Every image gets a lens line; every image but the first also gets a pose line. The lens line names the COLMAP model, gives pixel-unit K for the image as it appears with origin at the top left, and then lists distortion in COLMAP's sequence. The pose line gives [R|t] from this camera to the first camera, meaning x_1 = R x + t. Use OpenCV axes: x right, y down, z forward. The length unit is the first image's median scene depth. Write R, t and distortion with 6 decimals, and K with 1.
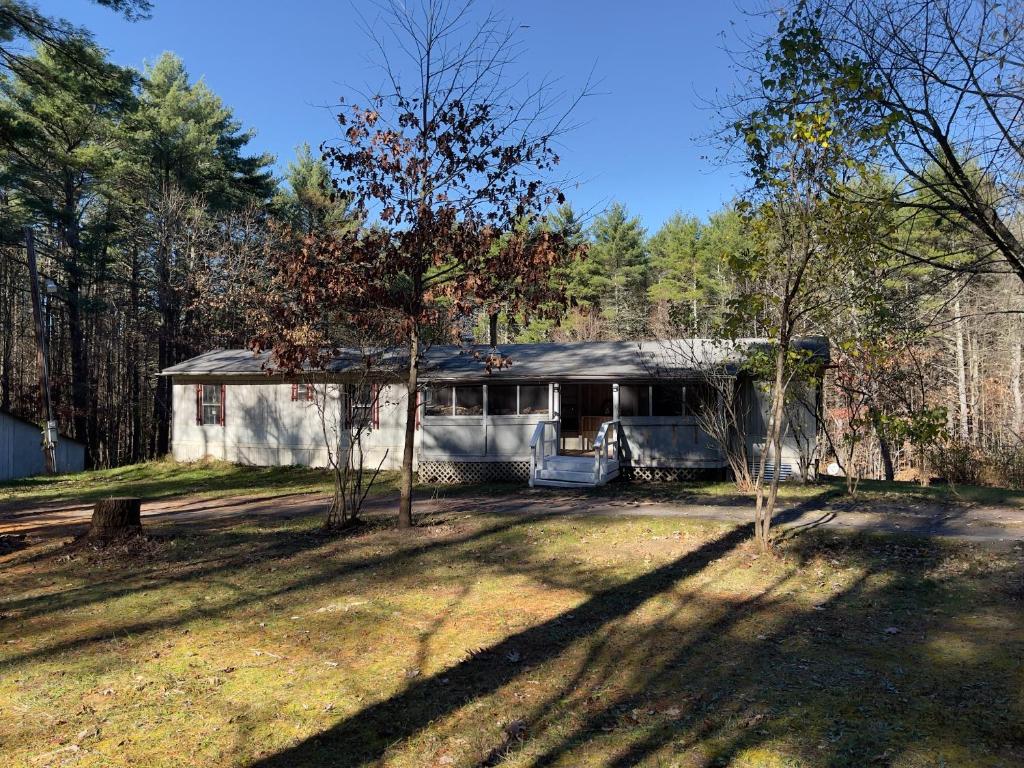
lens RADIAL K [[766.1, 0, 513.4], [0, 766.1, 383.1], [0, 0, 1]] dist [0.074360, -0.111905]
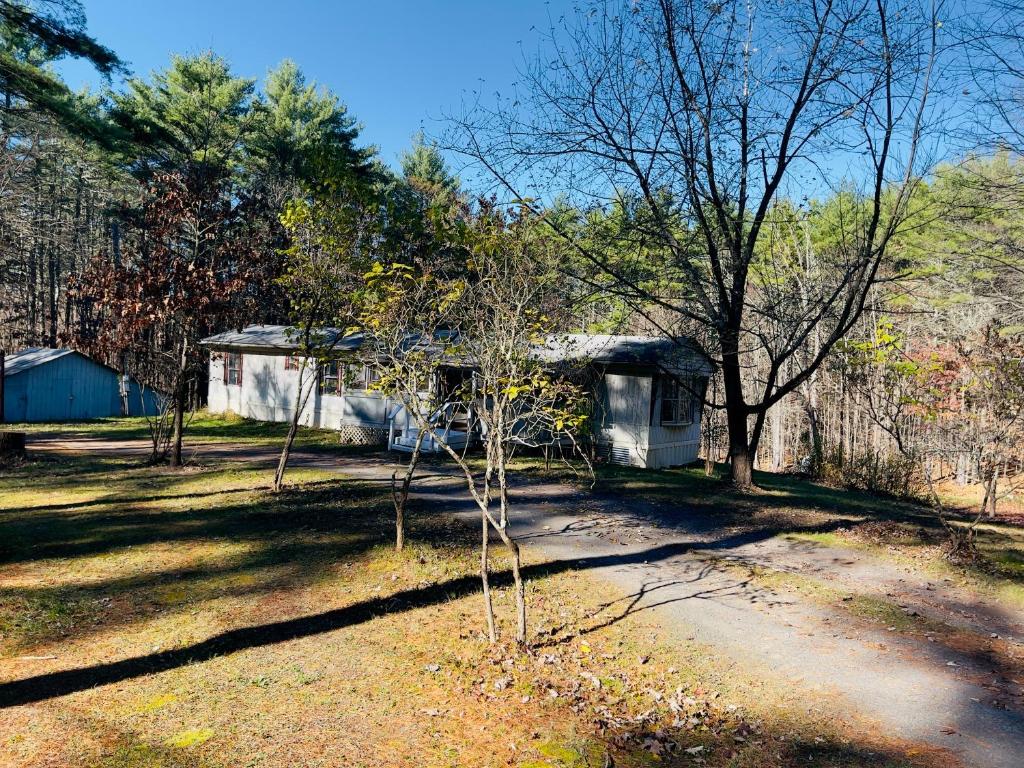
lens RADIAL K [[766.1, 0, 513.4], [0, 766.1, 383.1], [0, 0, 1]] dist [0.074360, -0.111905]
pose [[0.970662, 0.054647, -0.234155, 0.351655], [-0.045241, 0.997946, 0.045360, -0.027711], [0.236153, -0.033436, 0.971140, -0.111404]]
